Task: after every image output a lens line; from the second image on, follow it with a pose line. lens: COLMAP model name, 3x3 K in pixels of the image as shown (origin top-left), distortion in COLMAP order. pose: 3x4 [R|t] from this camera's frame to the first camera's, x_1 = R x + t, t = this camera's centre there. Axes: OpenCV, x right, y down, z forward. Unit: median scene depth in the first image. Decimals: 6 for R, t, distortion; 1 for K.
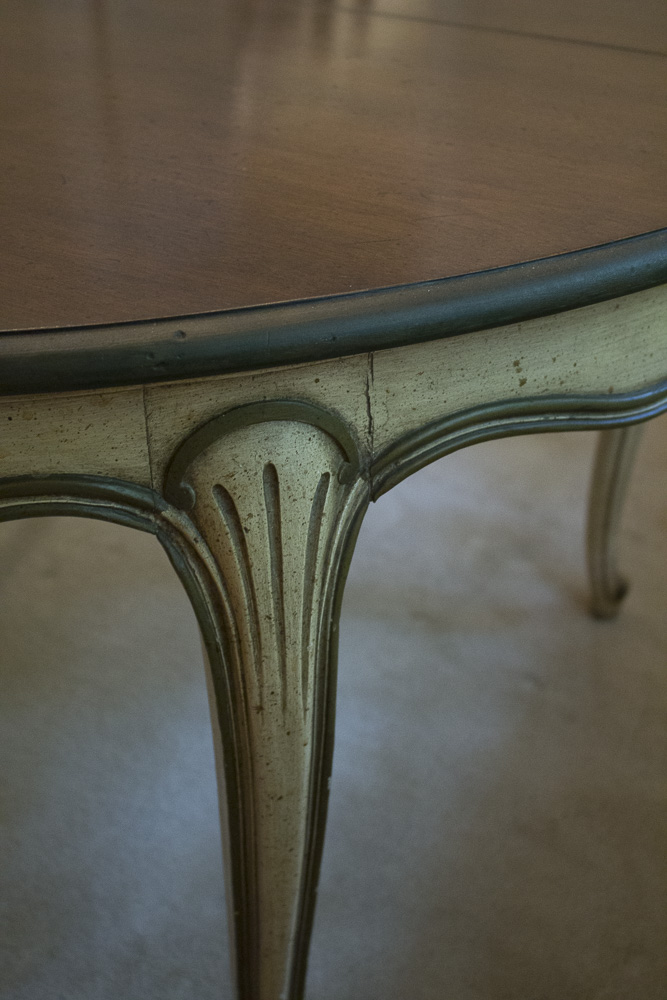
lens RADIAL K [[1227.3, 0, 330.0], [0, 1227.3, 494.4], [0, 0, 1]] dist [-0.100962, 0.000000]
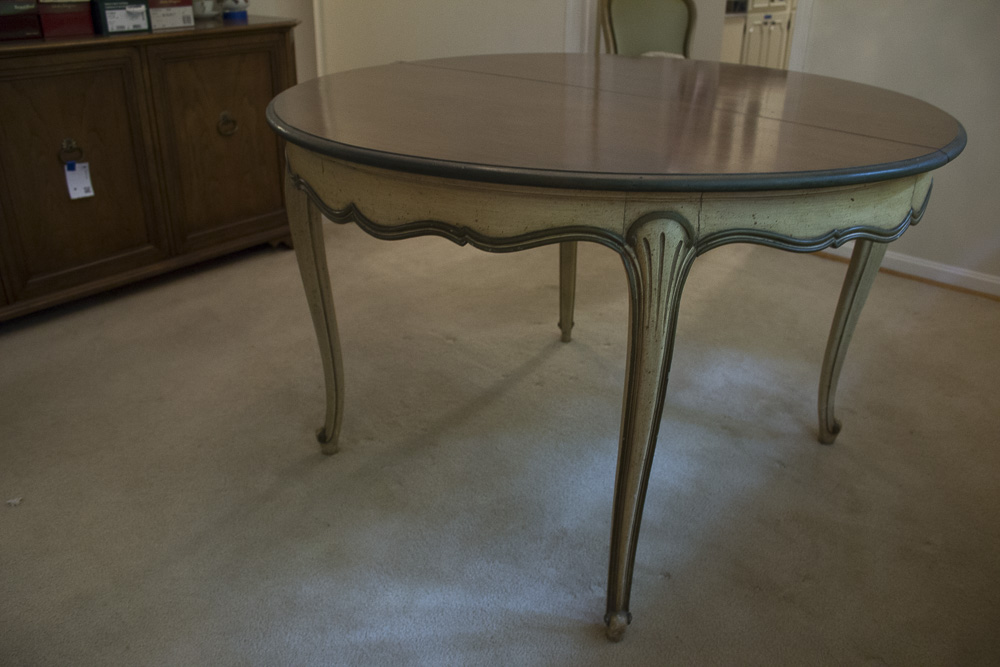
lens RADIAL K [[815.3, 0, 500.3], [0, 815.3, 330.6], [0, 0, 1]] dist [-0.135052, 0.012674]
pose [[0.960322, 0.123956, -0.249834, 0.088128], [-0.160109, 0.978509, -0.129942, 0.500970], [0.228358, 0.164787, 0.959530, -0.896836]]
